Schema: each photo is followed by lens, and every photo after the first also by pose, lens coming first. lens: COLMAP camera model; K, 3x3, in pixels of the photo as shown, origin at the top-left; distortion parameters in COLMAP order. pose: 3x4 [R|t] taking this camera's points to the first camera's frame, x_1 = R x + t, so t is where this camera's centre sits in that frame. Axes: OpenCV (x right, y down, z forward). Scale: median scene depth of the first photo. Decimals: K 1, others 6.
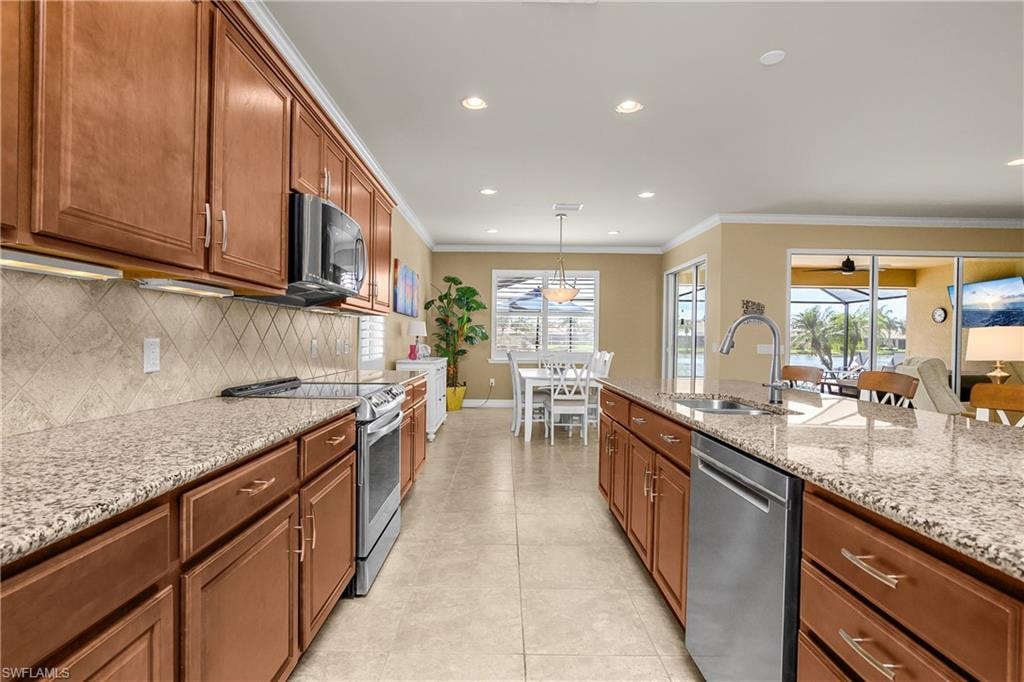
lens RADIAL K [[503.7, 0, 501.3], [0, 503.7, 344.1], [0, 0, 1]] dist [-0.025115, 0.005076]
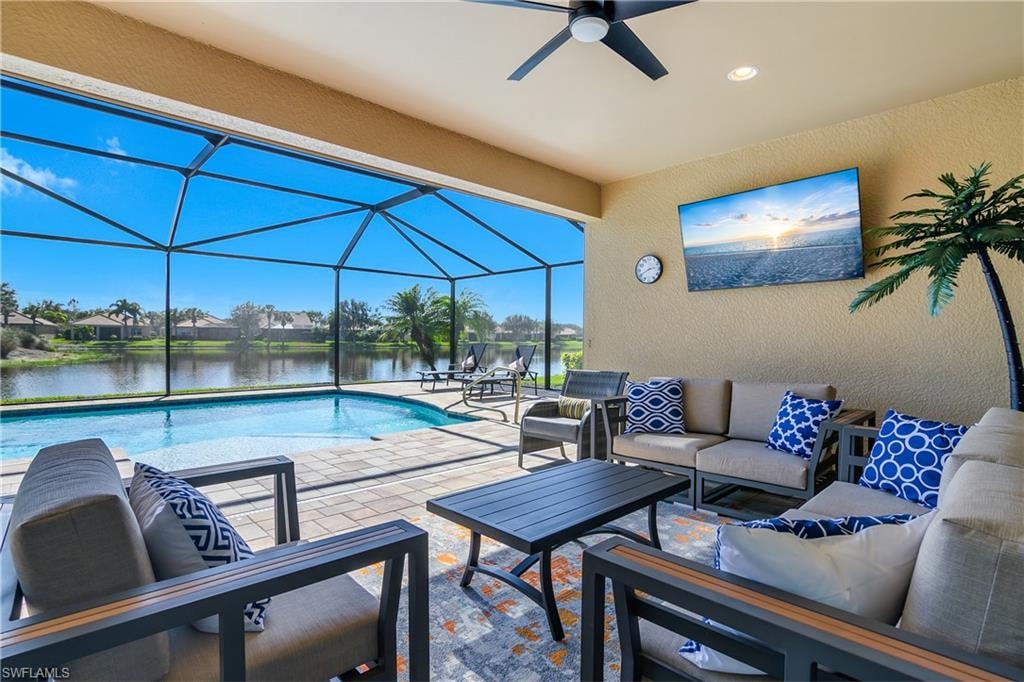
lens RADIAL K [[503.7, 0, 507.4], [0, 503.7, 347.5], [0, 0, 1]] dist [-0.025115, 0.005076]
pose [[0.725274, -0.019257, 0.688191, 0.213323], [0.005902, 0.999746, 0.021755, 0.005407], [-0.688435, -0.011717, 0.725203, 0.368840]]
